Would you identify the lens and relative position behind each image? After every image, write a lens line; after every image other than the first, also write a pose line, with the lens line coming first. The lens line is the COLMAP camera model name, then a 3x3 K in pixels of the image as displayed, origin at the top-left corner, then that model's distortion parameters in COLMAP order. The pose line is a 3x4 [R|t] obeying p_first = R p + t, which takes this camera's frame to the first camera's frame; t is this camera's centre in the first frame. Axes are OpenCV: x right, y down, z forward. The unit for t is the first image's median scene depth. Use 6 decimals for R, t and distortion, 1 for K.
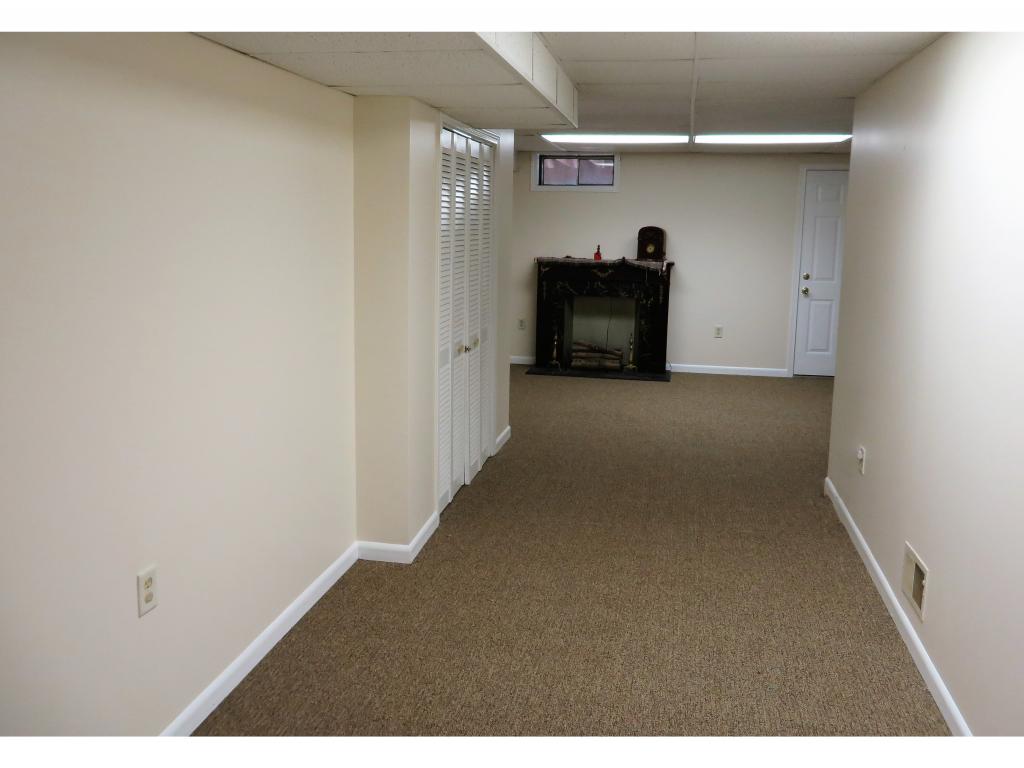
lens RADIAL K [[825.0, 0, 507.9], [0, 825.0, 379.8], [0, 0, 1]] dist [-0.005872, -0.007714]
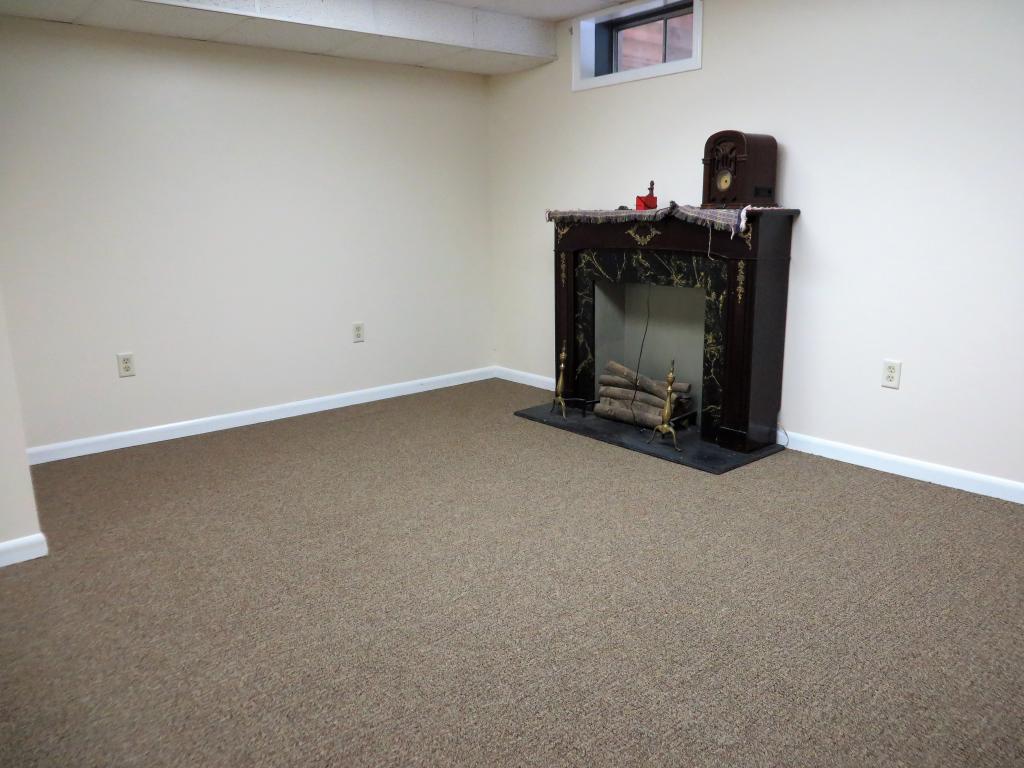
lens RADIAL K [[779.3, 0, 511.0], [0, 779.3, 389.2], [0, 0, 1]] dist [-0.007183, -0.002574]
pose [[0.784376, 0.108171, -0.610781, 0.349755], [-0.080715, 0.994104, 0.072403, -0.064130], [0.615012, -0.007492, 0.788483, 0.570653]]
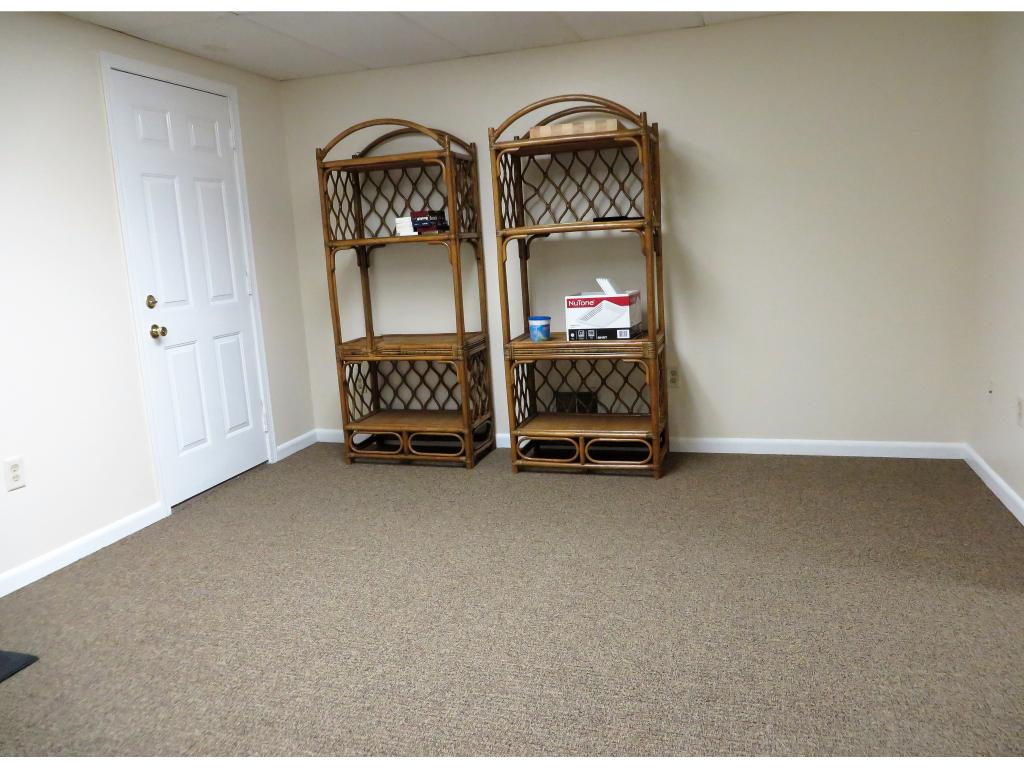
lens RADIAL K [[825.0, 0, 507.9], [0, 825.0, 379.8], [0, 0, 1]] dist [-0.005872, -0.007714]
pose [[0.085223, -0.187782, 0.978507, -0.084398], [0.246857, 0.955439, 0.161855, -0.104939], [-0.965297, 0.227758, 0.127781, 0.731674]]
